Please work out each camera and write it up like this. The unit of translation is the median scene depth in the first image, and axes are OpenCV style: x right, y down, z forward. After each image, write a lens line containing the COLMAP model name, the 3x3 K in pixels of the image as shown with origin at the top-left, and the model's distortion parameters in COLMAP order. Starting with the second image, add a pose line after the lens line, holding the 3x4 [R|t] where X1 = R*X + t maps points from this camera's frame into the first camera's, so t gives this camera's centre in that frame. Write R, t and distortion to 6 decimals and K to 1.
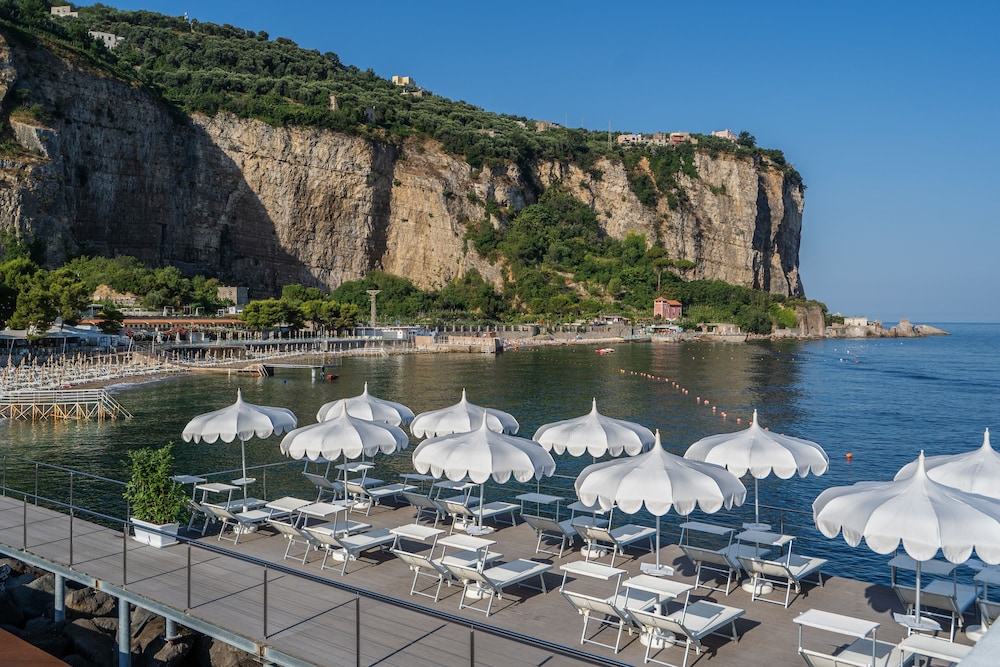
lens RADIAL K [[877.2, 0, 499.3], [0, 877.2, 317.7], [0, 0, 1]] dist [0.026537, -0.037345]
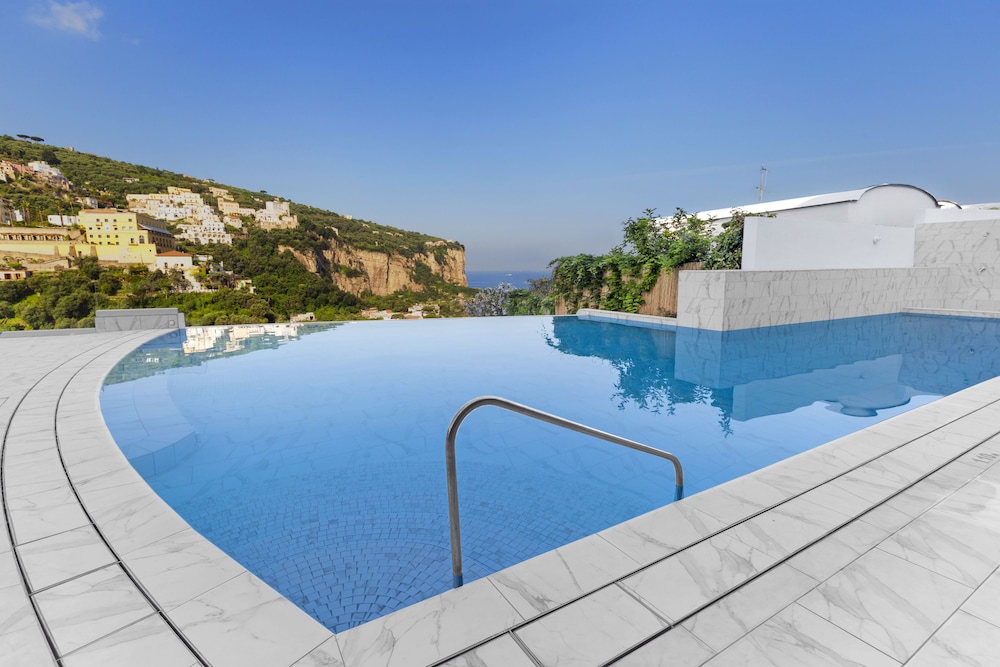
lens RADIAL K [[496.7, 0, 505.7], [0, 496.7, 340.0], [0, 0, 1]] dist [-0.005199, 0.001440]
pose [[0.841884, -0.083848, 0.533105, -0.779751], [0.002822, 0.988526, 0.151022, -0.132667], [-0.539652, -0.125639, 0.832461, -0.997167]]
